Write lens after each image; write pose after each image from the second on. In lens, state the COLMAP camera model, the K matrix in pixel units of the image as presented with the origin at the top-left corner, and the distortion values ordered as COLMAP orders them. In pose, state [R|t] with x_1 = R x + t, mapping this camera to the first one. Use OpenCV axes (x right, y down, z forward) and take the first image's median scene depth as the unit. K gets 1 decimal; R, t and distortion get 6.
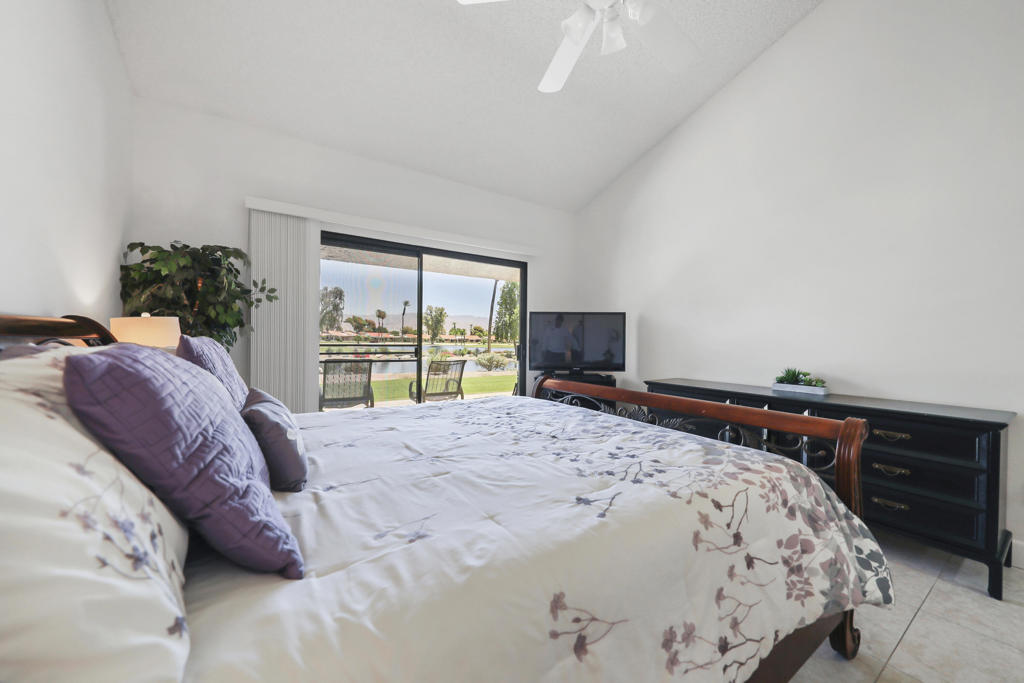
lens RADIAL K [[388.2, 0, 512.0], [0, 388.2, 341.5], [0, 0, 1]] dist [0.001007, 0.000070]
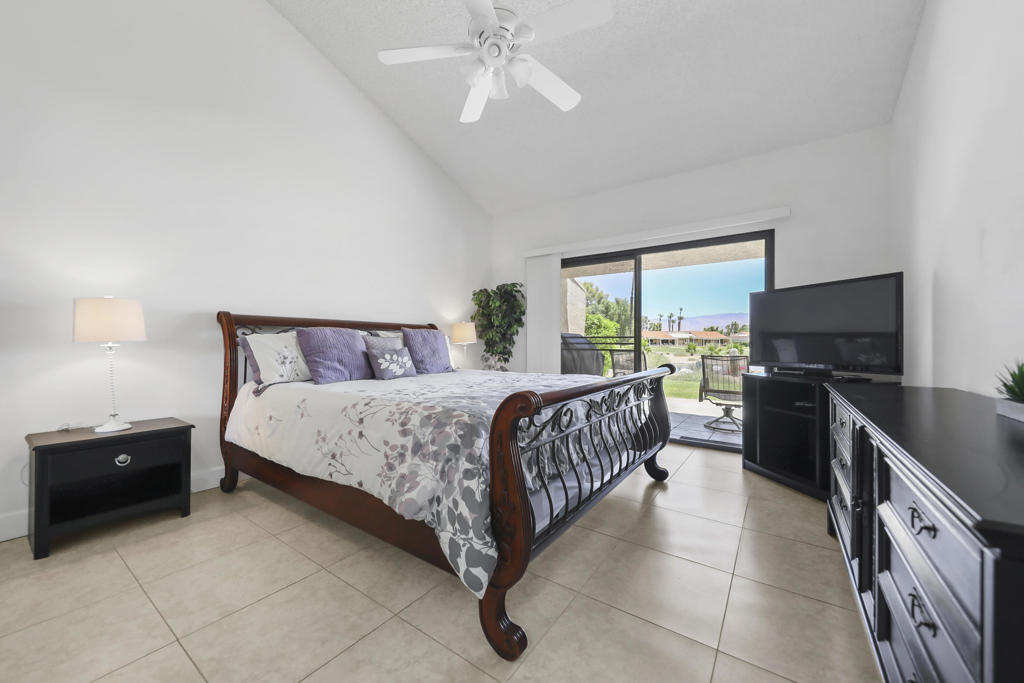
lens RADIAL K [[388.2, 0, 512.0], [0, 388.2, 341.5], [0, 0, 1]] dist [0.001007, 0.000070]
pose [[0.342018, -0.017275, -0.939534, 0.715707], [0.000590, 0.999835, -0.018169, 0.044656], [0.939693, 0.005659, 0.341972, 0.288855]]
